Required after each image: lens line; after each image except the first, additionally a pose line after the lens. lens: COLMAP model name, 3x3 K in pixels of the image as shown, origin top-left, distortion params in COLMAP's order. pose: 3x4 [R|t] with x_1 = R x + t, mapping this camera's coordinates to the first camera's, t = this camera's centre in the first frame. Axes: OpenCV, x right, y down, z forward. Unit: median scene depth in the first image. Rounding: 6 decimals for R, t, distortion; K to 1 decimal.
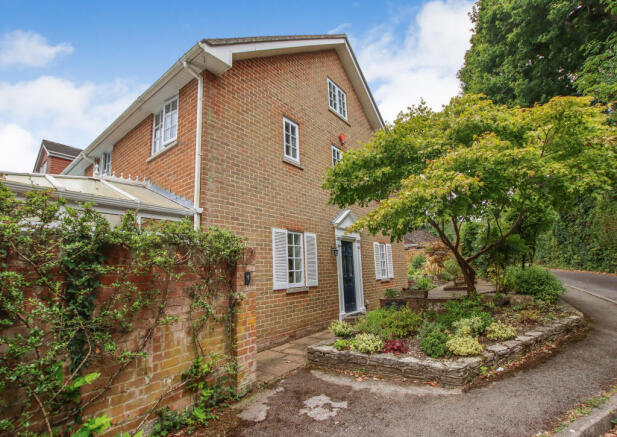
lens RADIAL K [[288.4, 0, 321.4], [0, 288.4, 229.0], [0, 0, 1]] dist [-0.030382, 0.000053]
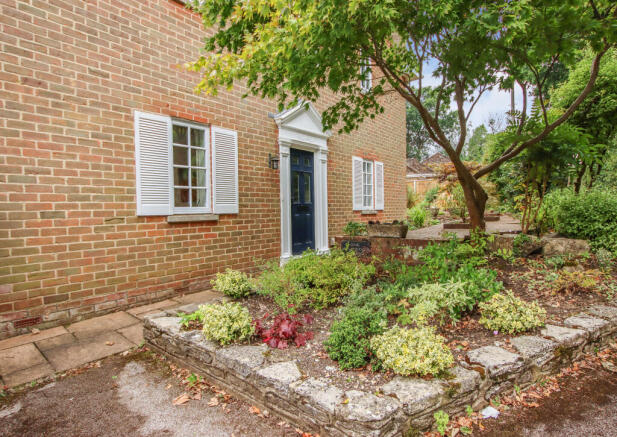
lens RADIAL K [[312.9, 0, 327.5], [0, 312.9, 223.7], [0, 0, 1]] dist [-0.021517, 0.000469]
pose [[0.998465, 0.029805, -0.046688, 0.269688], [-0.020026, 0.980113, 0.197428, 0.095462], [0.051644, -0.196190, 0.979205, 0.396472]]
